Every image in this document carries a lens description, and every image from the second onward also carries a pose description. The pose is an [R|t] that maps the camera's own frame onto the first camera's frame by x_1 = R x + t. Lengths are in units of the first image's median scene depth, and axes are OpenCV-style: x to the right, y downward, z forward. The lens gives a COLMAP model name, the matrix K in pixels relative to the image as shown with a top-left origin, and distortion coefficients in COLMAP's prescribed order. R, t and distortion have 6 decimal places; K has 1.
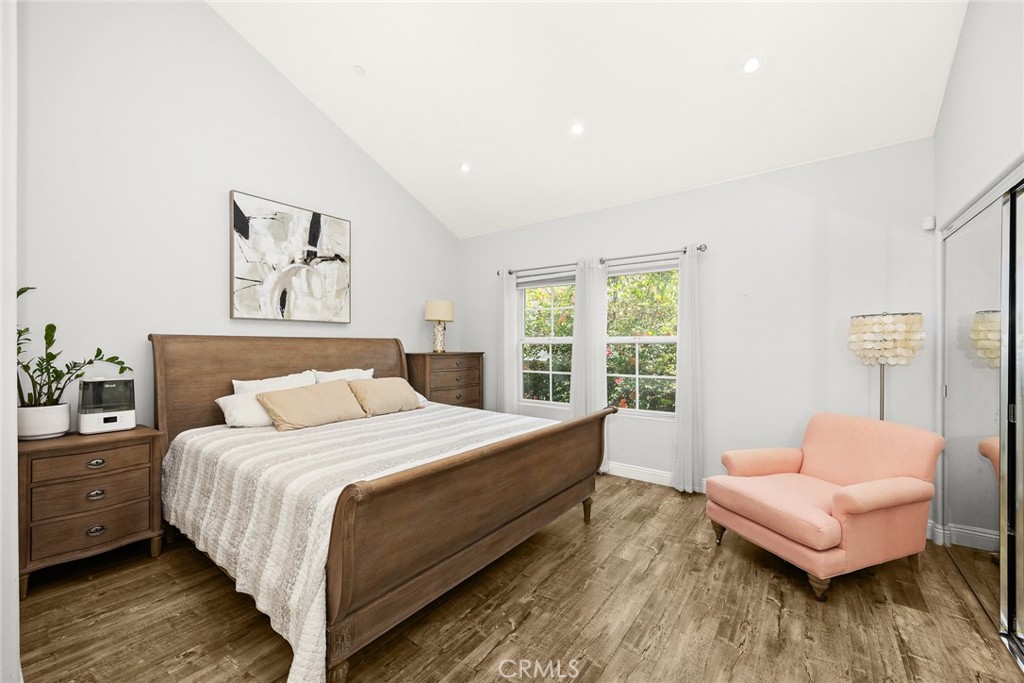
lens RADIAL K [[402.9, 0, 512.3], [0, 402.9, 350.5], [0, 0, 1]] dist [0.001436, 0.000127]
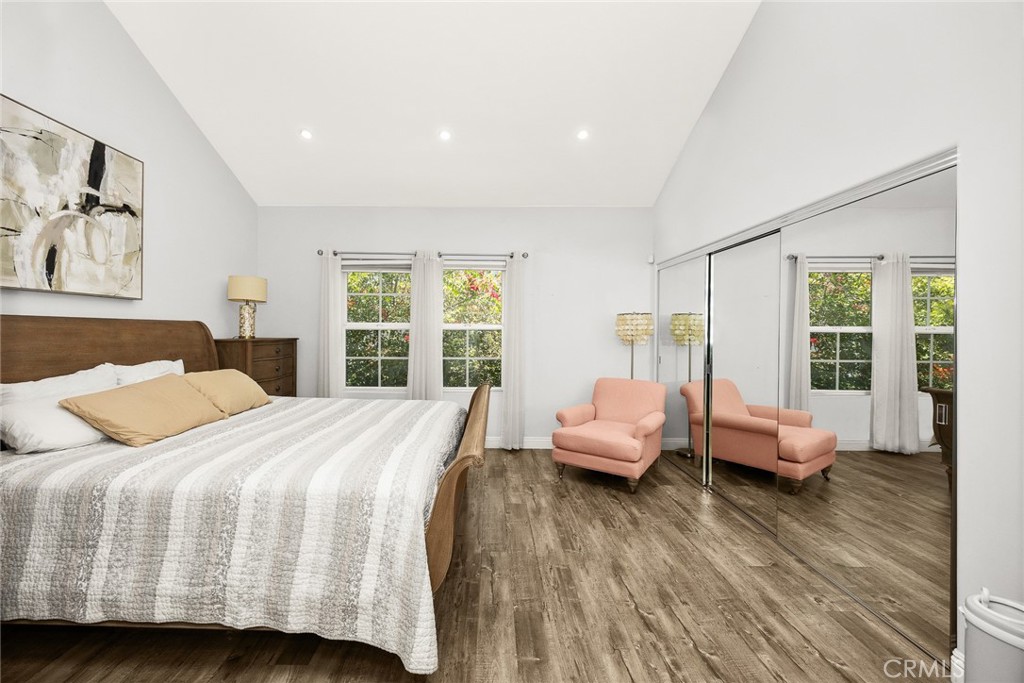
lens RADIAL K [[402.9, 0, 502.7], [0, 402.9, 337.4], [0, 0, 1]] dist [0.001436, 0.000127]
pose [[0.811584, -0.002717, 0.584229, -0.338326], [0.000079, 0.999990, 0.004541, -0.001540], [-0.584235, -0.003639, 0.811576, 0.008833]]
